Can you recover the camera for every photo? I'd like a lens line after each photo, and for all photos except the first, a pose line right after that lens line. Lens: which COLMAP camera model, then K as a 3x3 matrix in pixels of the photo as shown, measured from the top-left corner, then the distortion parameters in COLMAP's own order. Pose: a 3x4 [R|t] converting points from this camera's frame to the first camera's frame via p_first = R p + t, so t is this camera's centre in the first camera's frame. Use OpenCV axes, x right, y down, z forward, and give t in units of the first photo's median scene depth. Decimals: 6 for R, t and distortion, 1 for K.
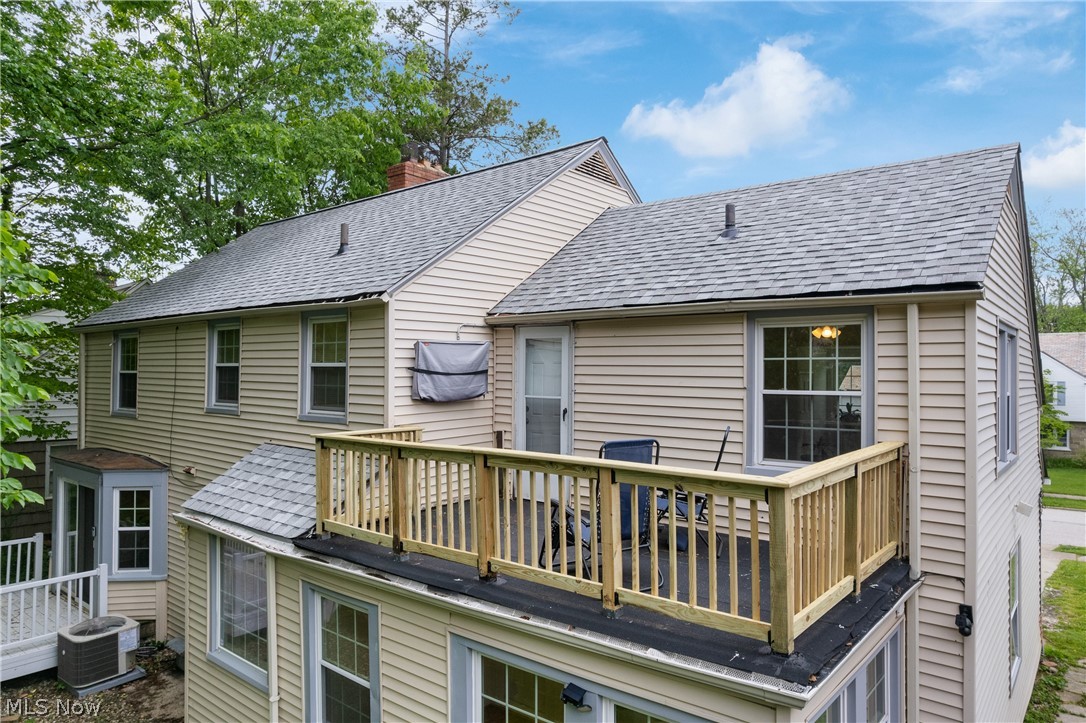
lens RADIAL K [[708.7, 0, 543.0], [0, 708.7, 361.5], [0, 0, 1]] dist [-0.070671, 0.062892]
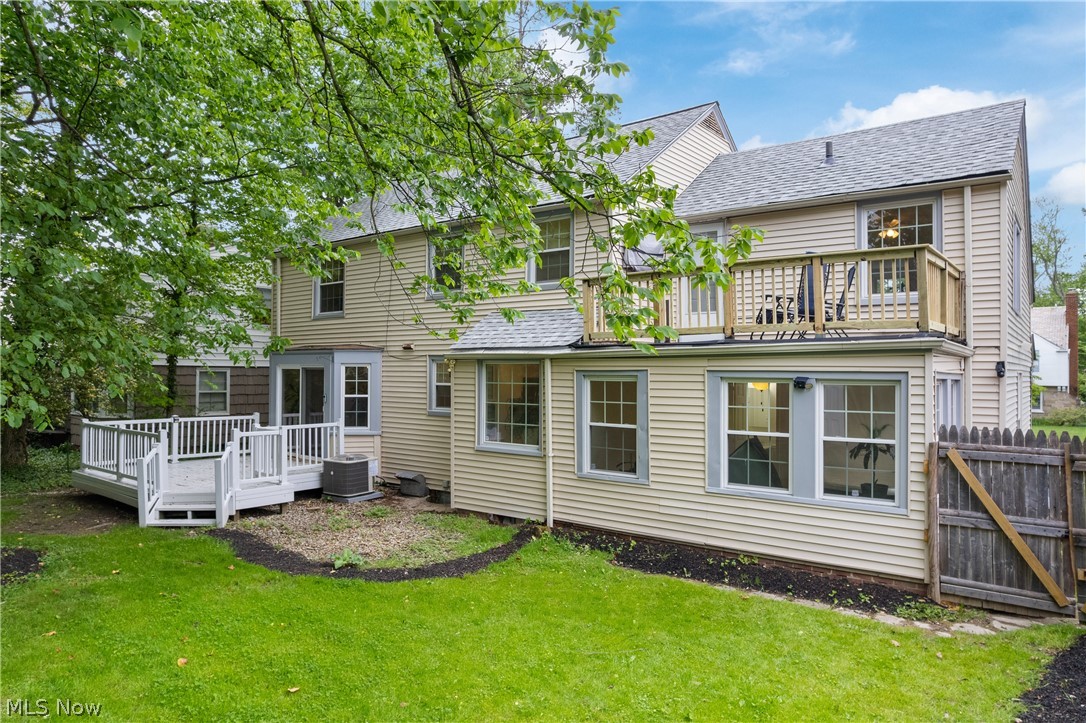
lens RADIAL K [[708.7, 0, 543.0], [0, 708.7, 361.5], [0, 0, 1]] dist [-0.070671, 0.062892]
pose [[0.999584, -0.000351, 0.028833, -0.374816], [0.000198, 0.999986, 0.005320, 0.228826], [-0.028834, -0.005312, 0.999570, -0.446943]]
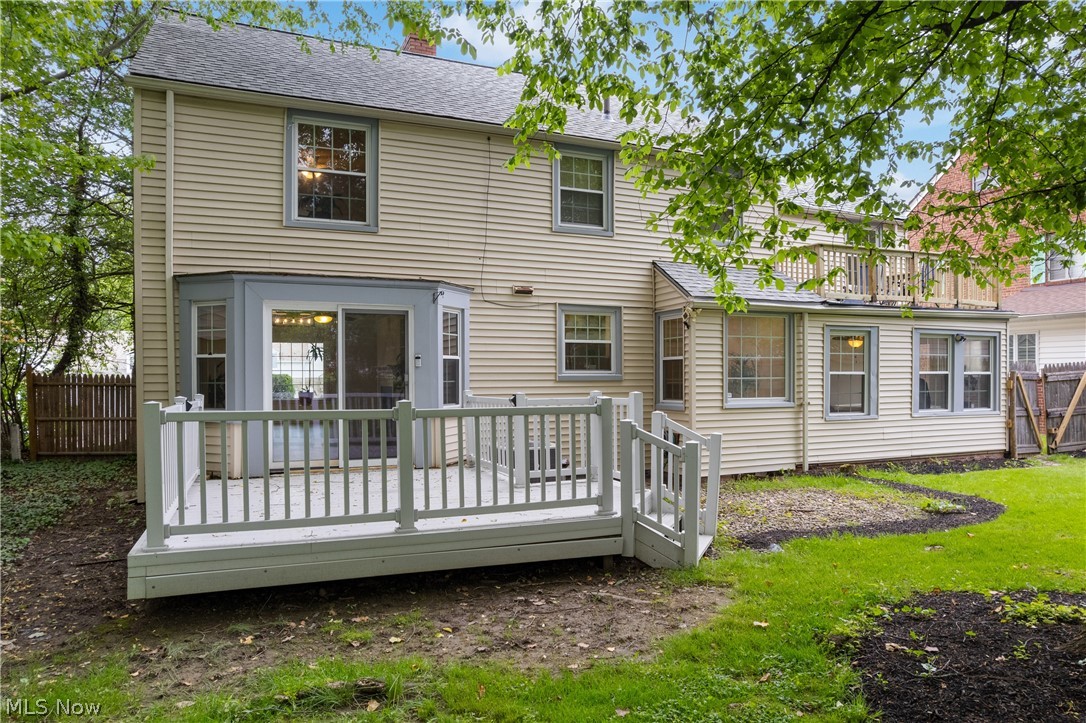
lens RADIAL K [[708.7, 0, 543.0], [0, 708.7, 361.5], [0, 0, 1]] dist [-0.070671, 0.062892]
pose [[0.447303, 0.016669, 0.894227, -1.779140], [-0.006464, 0.999860, -0.015405, 0.349445], [-0.894359, 0.001111, 0.447349, 0.693451]]
